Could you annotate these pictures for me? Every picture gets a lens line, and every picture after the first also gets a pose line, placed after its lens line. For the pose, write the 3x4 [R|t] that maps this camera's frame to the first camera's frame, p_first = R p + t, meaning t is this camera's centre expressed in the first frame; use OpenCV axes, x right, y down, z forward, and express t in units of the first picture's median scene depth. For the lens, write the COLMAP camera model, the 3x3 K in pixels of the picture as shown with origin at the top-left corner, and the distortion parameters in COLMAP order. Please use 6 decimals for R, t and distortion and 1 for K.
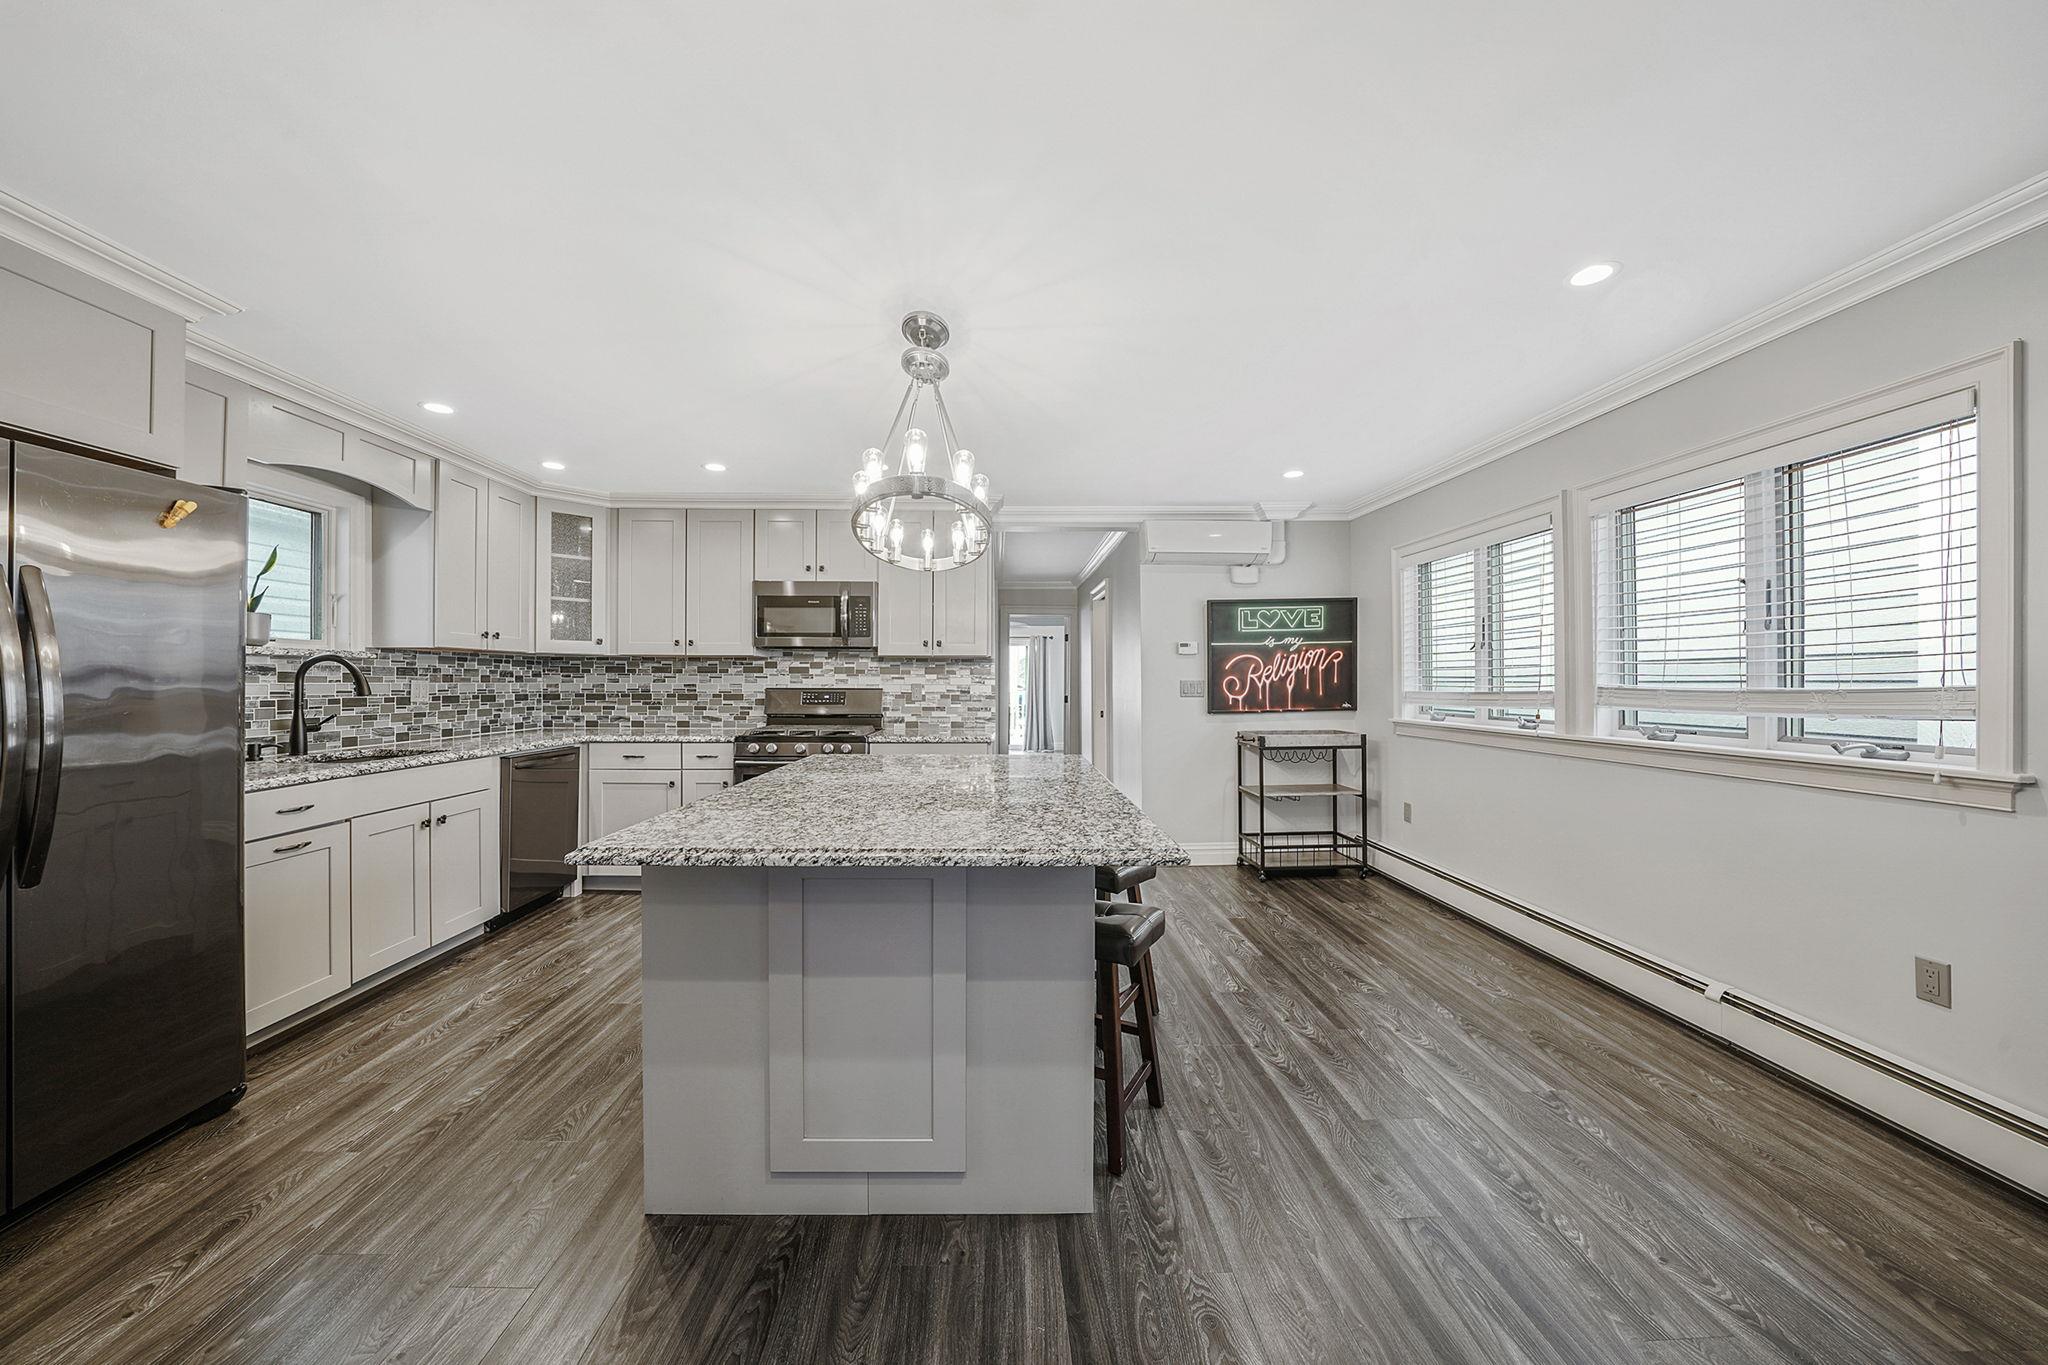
lens RADIAL K [[705.9, 0, 1007.5], [0, 705.9, 685.1], [0, 0, 1]] dist [-0.019918, 0.000401]
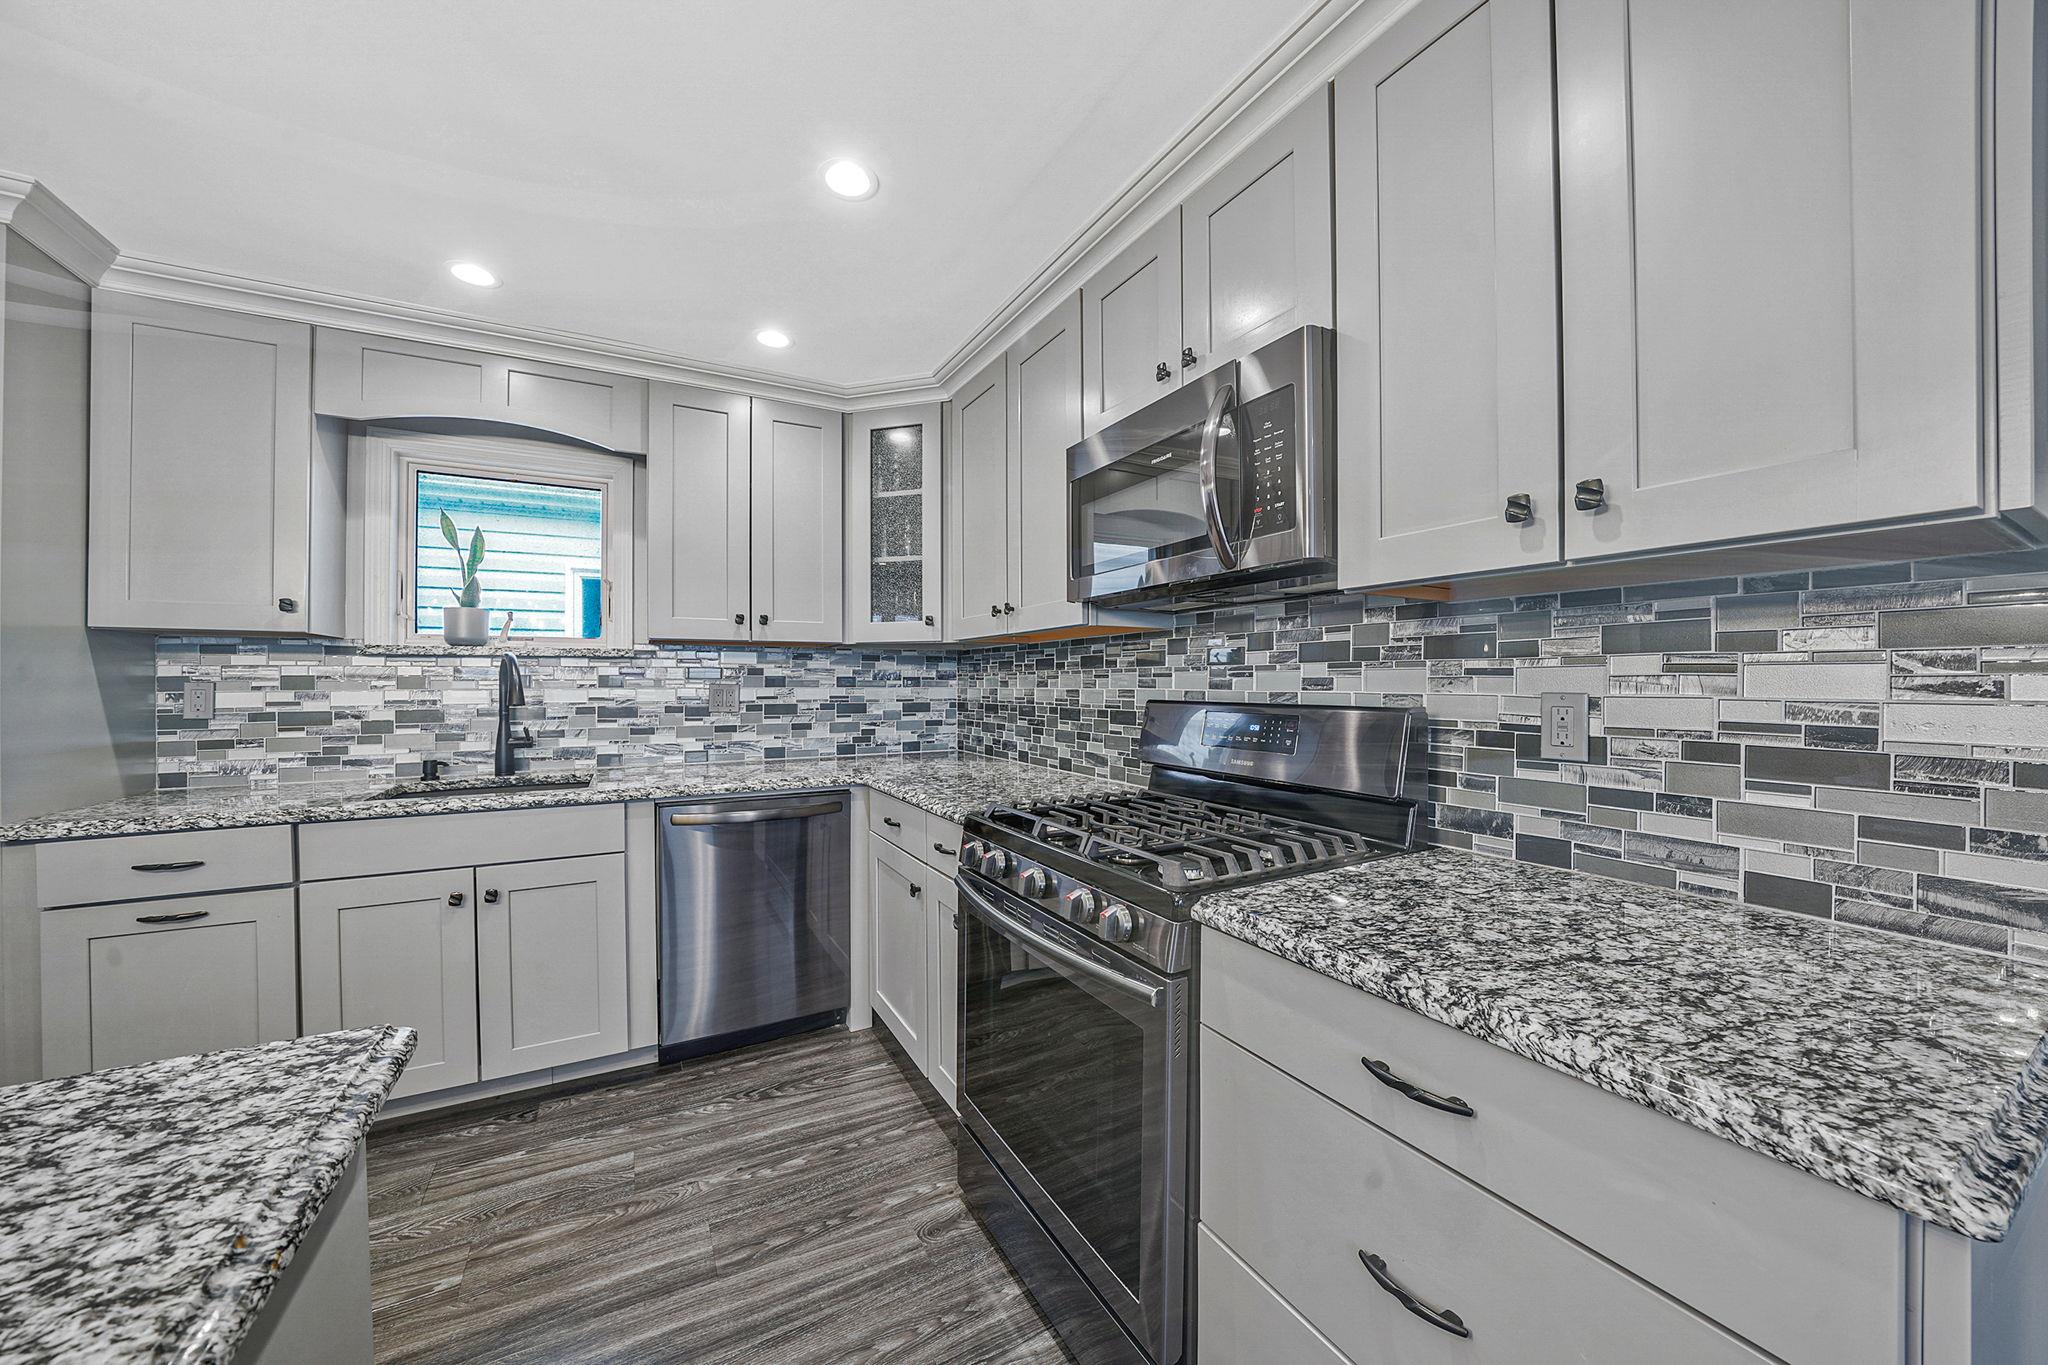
lens RADIAL K [[706.0, 0, 1025.3], [0, 706.0, 687.8], [0, 0, 1]] dist [-0.019501, 0.000035]
pose [[0.461241, 0.002037, -0.887273, 0.004455], [-0.001465, 0.999998, 0.001535, -0.003805], [0.887274, 0.000591, 0.461243, 0.724858]]
